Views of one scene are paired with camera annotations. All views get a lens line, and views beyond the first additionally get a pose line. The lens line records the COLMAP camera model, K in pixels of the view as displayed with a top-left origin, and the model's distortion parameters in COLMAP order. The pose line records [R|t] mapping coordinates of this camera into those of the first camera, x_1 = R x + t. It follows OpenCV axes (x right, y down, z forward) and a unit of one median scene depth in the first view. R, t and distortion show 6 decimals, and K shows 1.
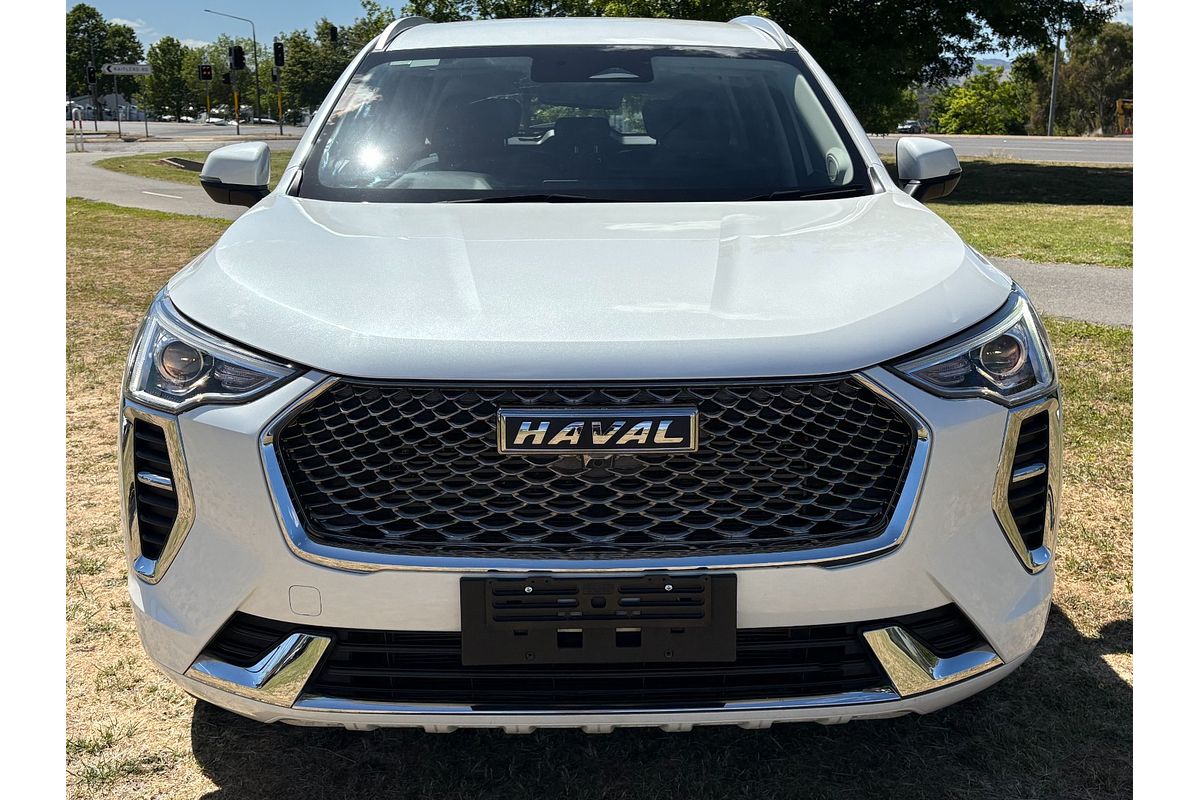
lens RADIAL K [[1459.3, 0, 600.6], [0, 1459.3, 398.2], [0, 0, 1]] dist [0.039228, 0.000000]
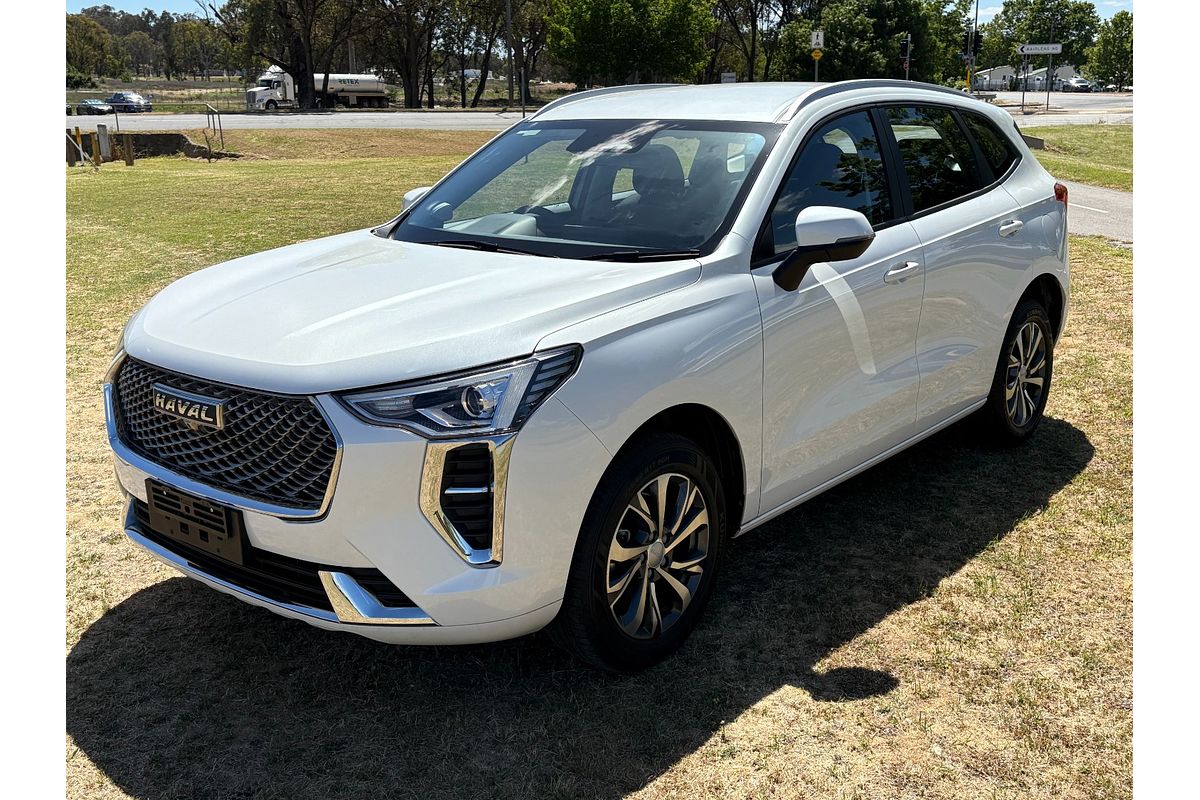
lens RADIAL K [[1339.9, 0, 599.5], [0, 1339.9, 399.4], [0, 0, 1]] dist [0.035823, 0.000000]
pose [[0.712457, 0.156463, -0.684050, 1.293354], [-0.118394, 0.987652, 0.102596, -0.185226], [0.691656, 0.007893, 0.722184, 0.212220]]
